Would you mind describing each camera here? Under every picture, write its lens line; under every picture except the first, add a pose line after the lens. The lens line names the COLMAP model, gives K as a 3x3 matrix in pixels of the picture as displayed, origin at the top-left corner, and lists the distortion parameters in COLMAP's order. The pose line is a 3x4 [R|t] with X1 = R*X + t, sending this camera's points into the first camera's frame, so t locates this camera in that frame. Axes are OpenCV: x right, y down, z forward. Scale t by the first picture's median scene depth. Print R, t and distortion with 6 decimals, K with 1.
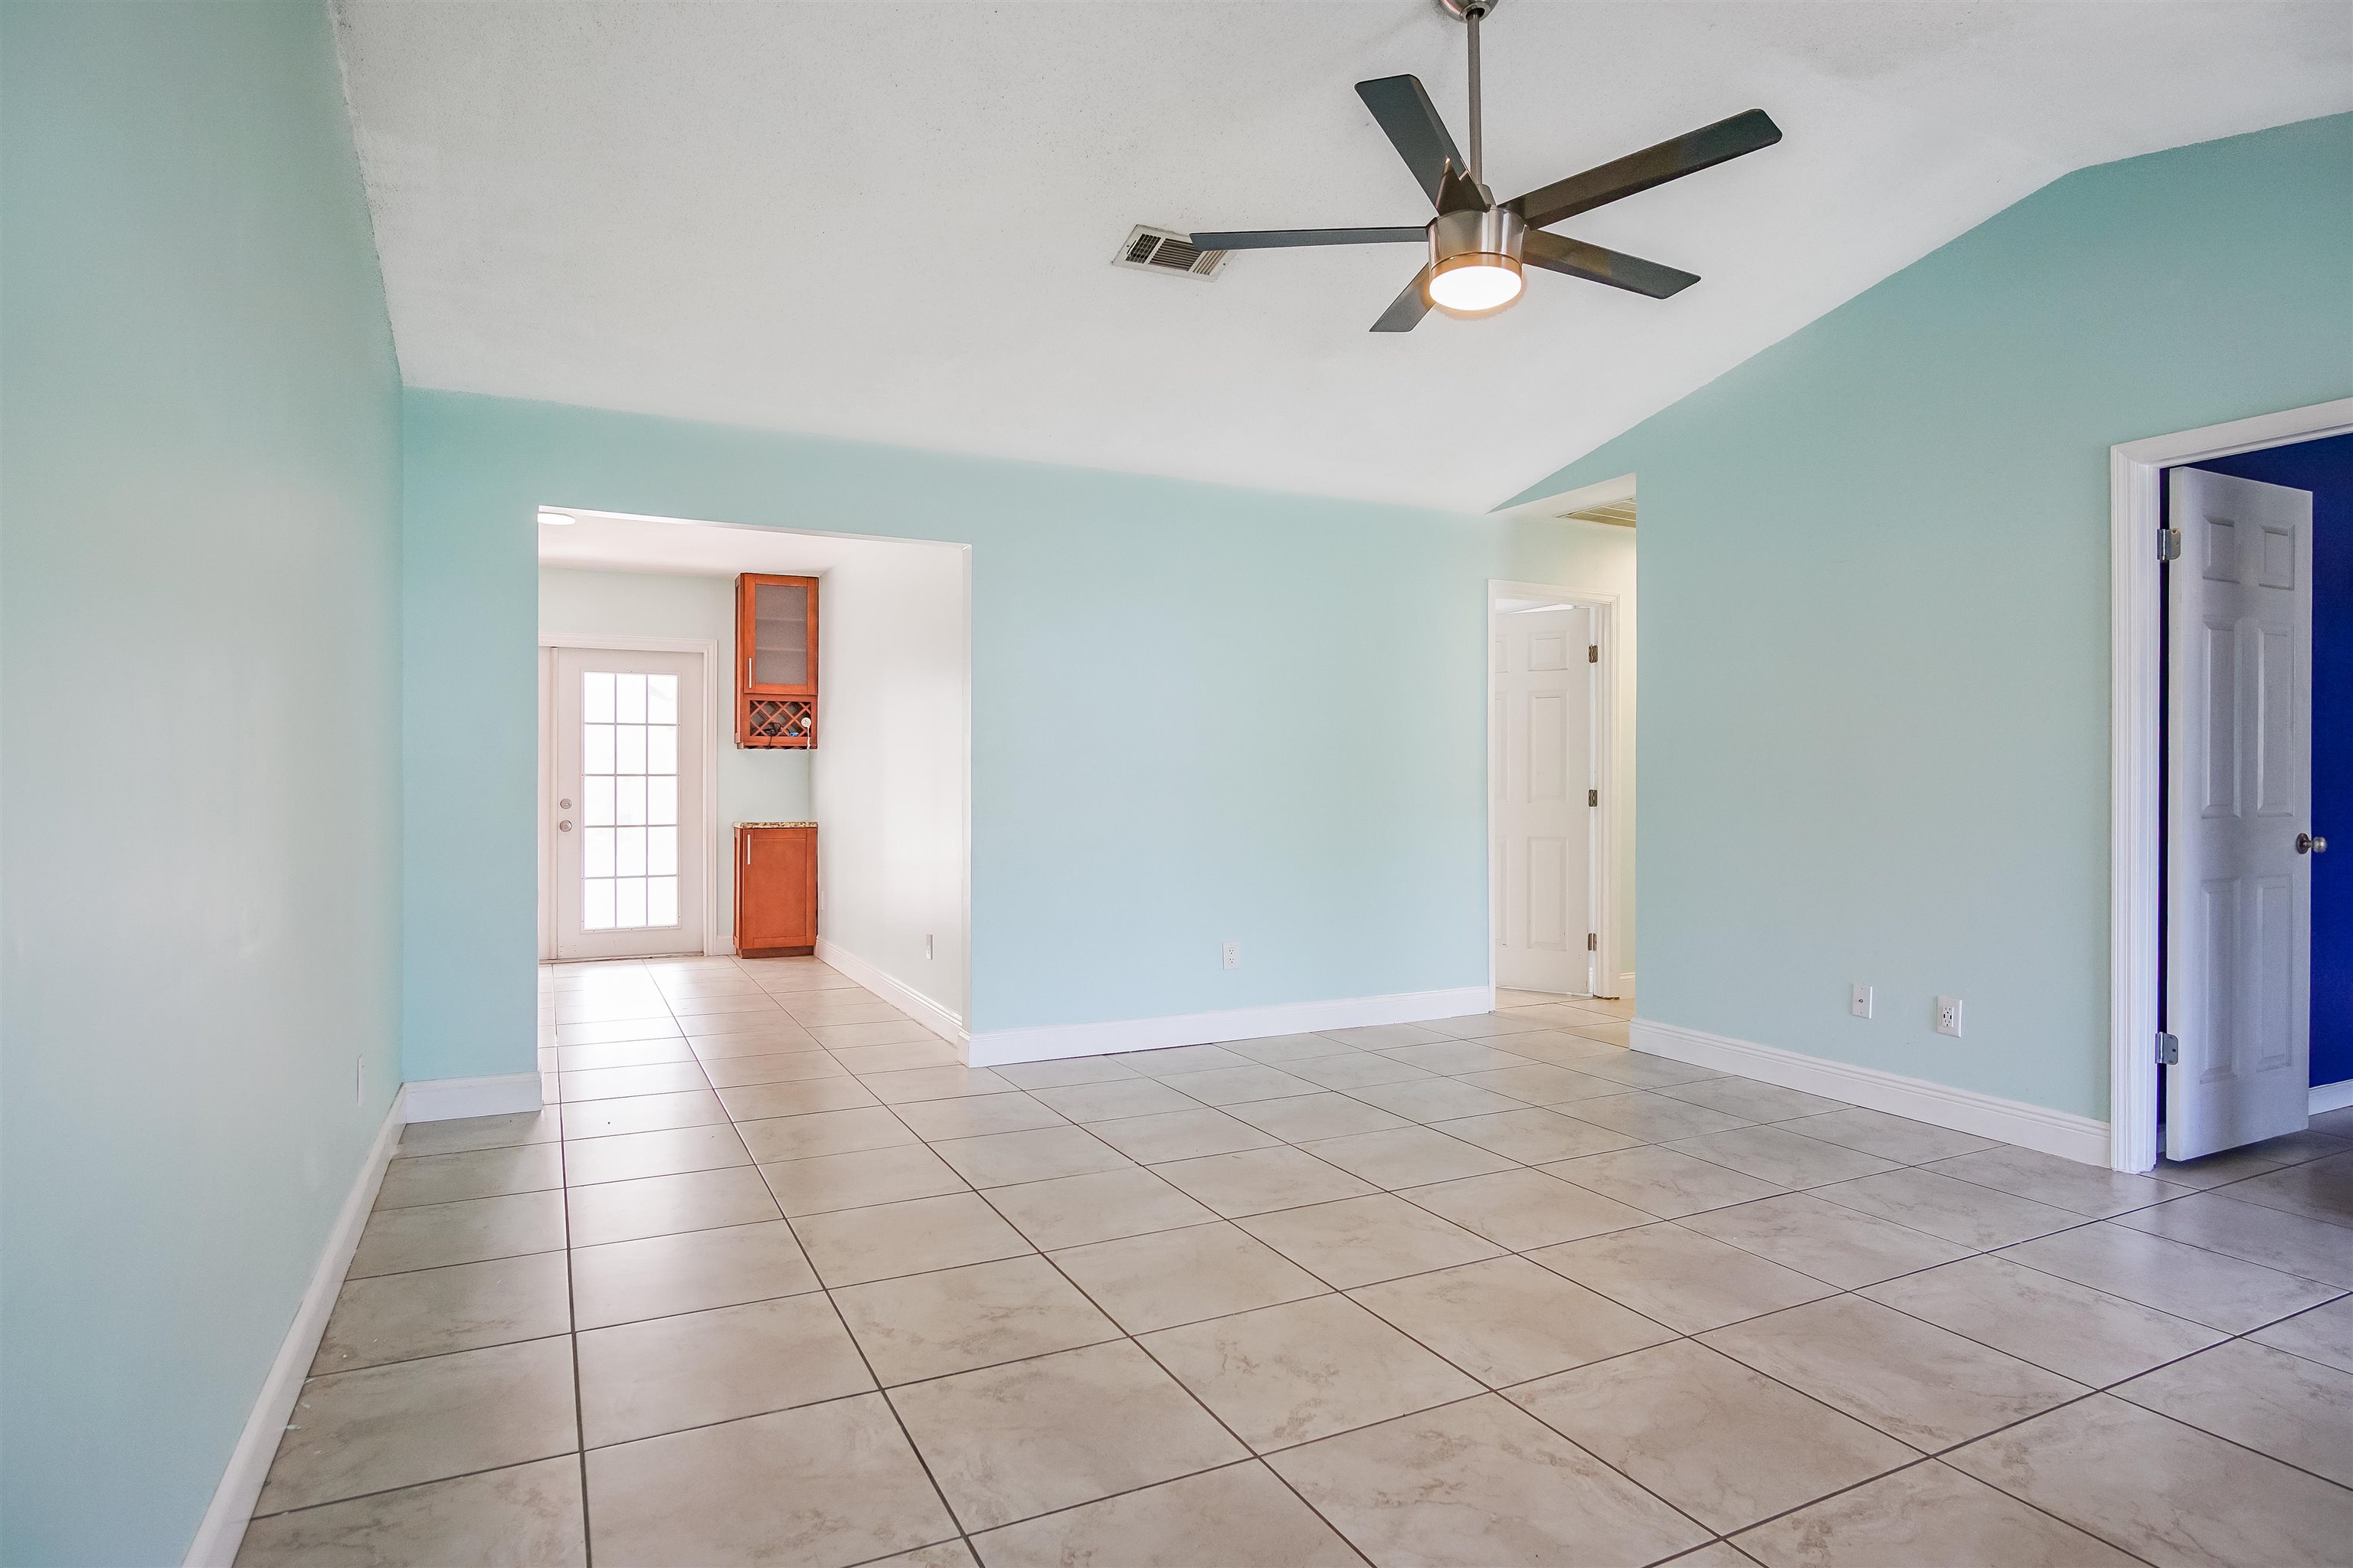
lens RADIAL K [[1257.4, 0, 1168.6], [0, 1257.4, 777.5], [0, 0, 1]] dist [-0.028808, 0.010572]
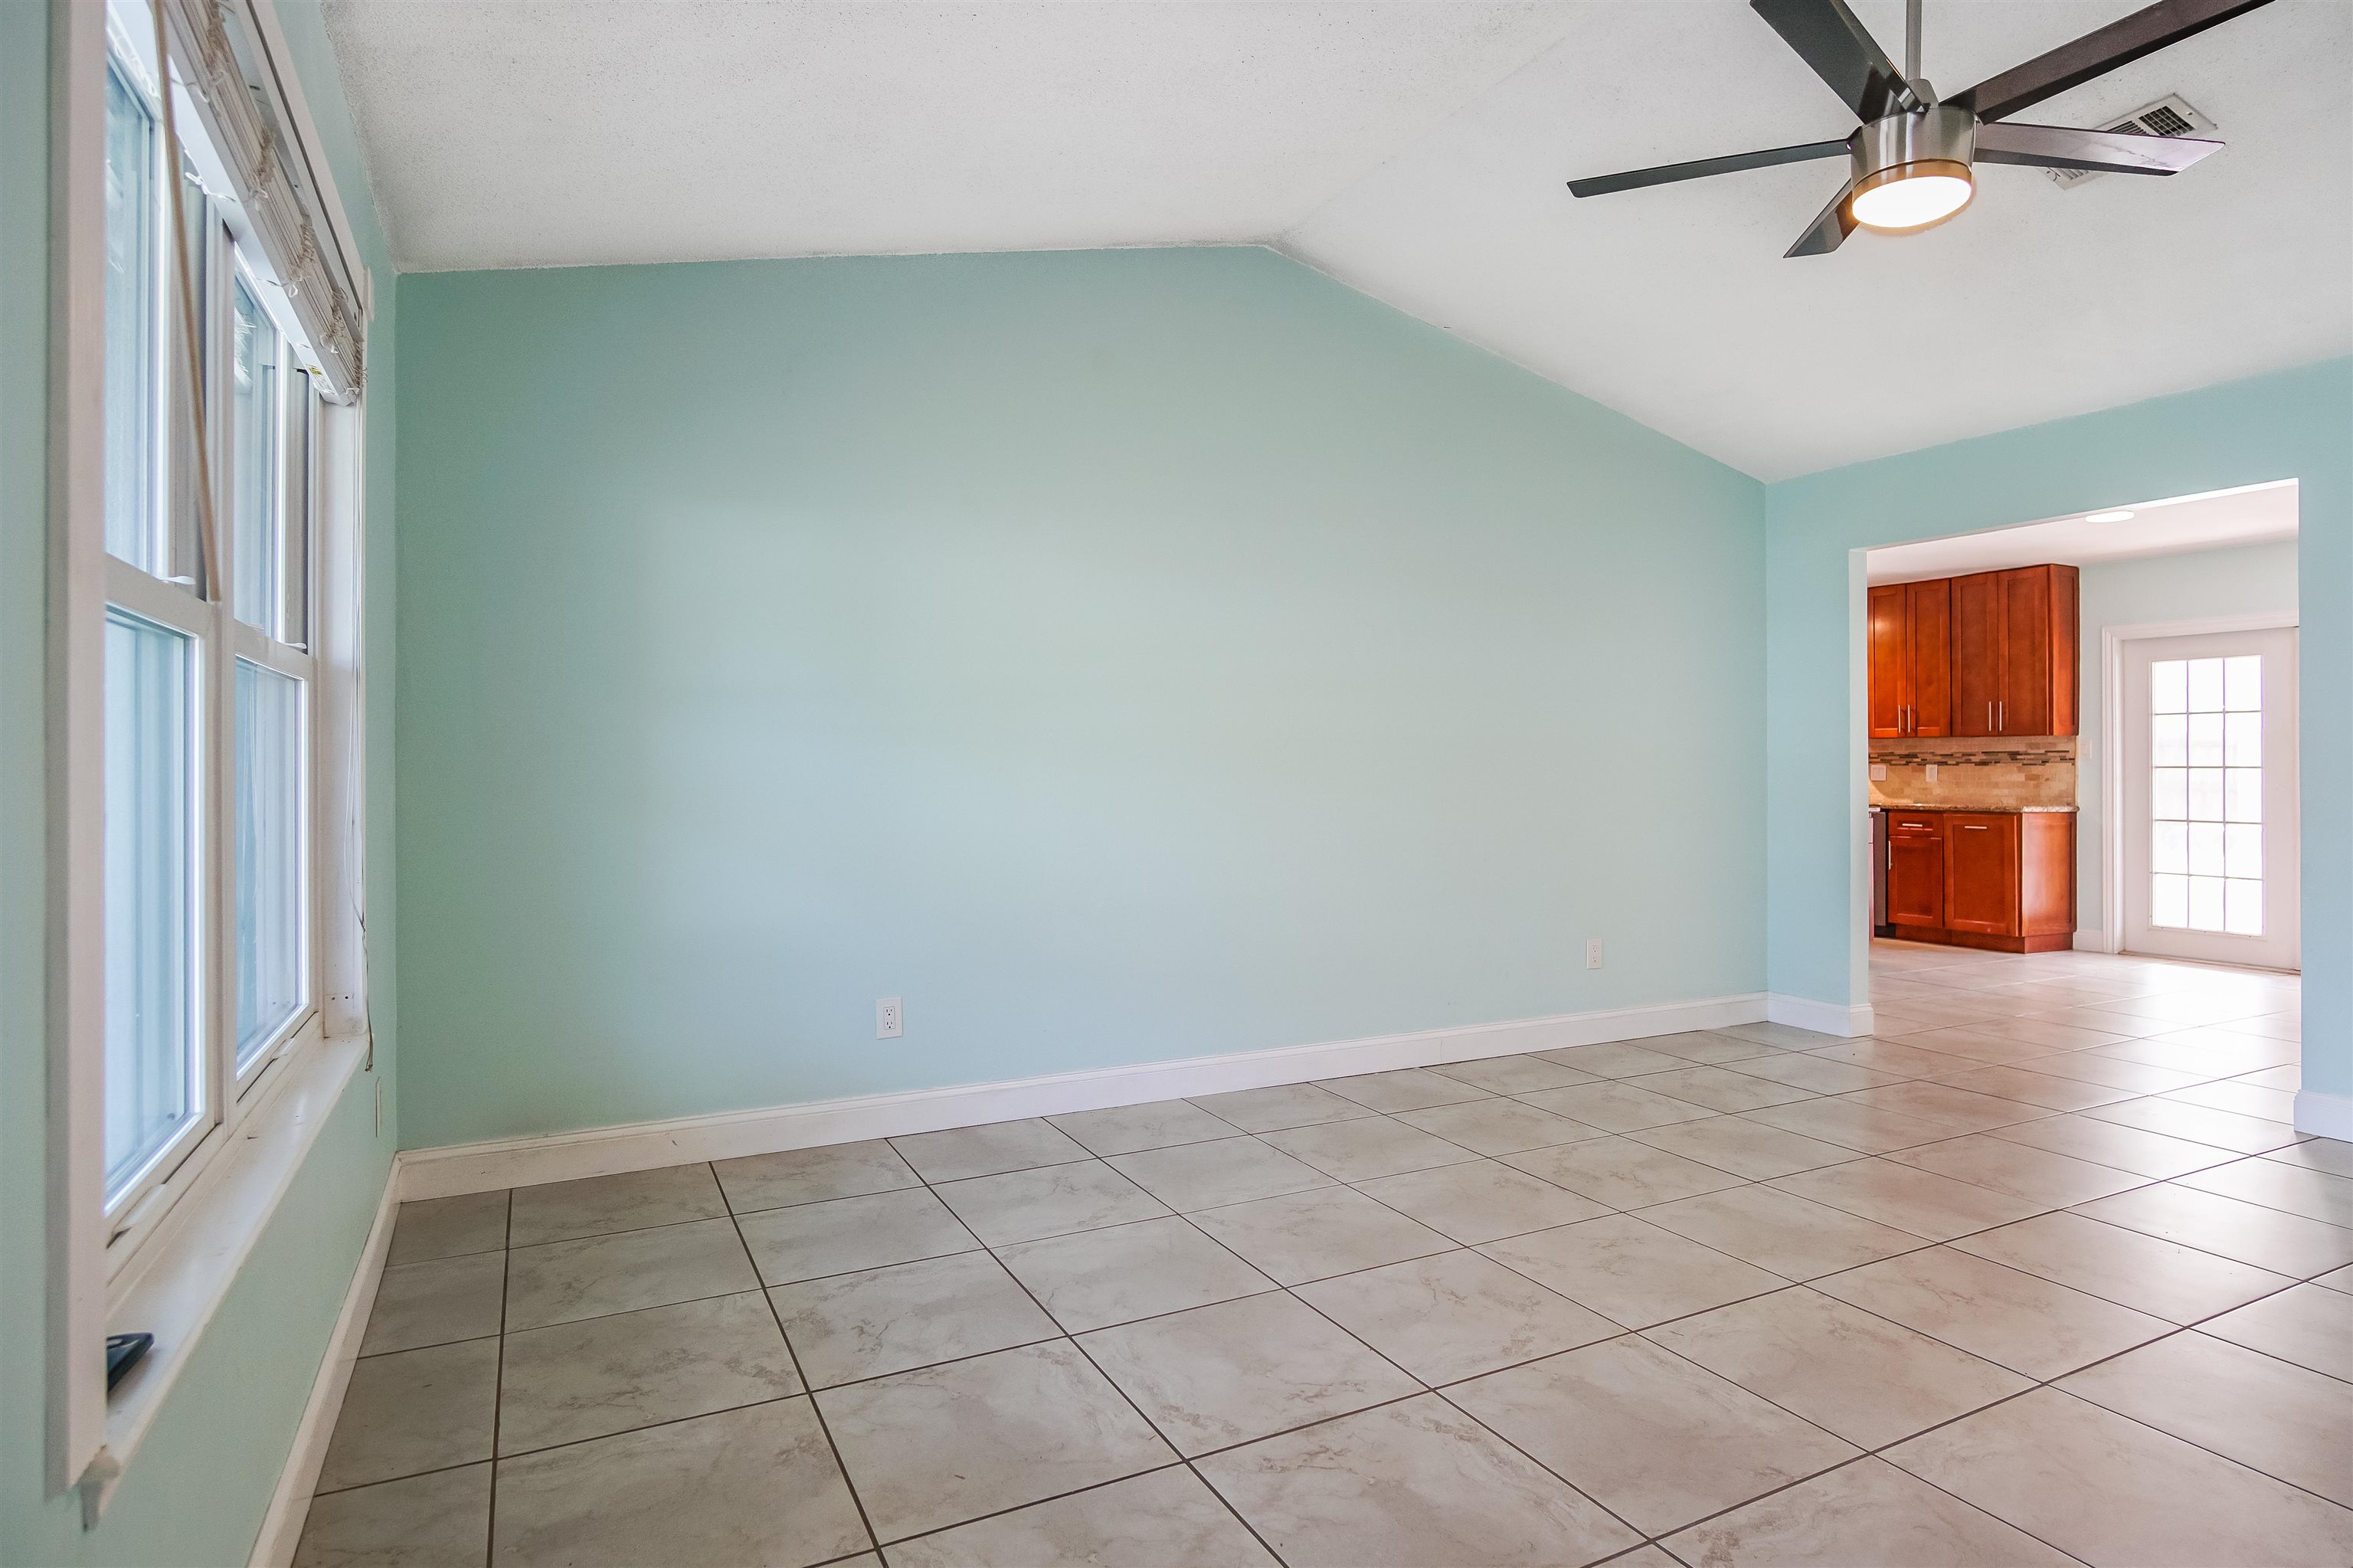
lens RADIAL K [[1245.2, 0, 1172.4], [0, 1245.2, 757.7], [0, 0, 1]] dist [-0.015434, 0.009997]
pose [[0.017792, -0.009729, -0.999794, 1.112011], [-0.001036, 0.999952, -0.009749, 0.002410], [0.999841, 0.001209, 0.017781, 0.481075]]
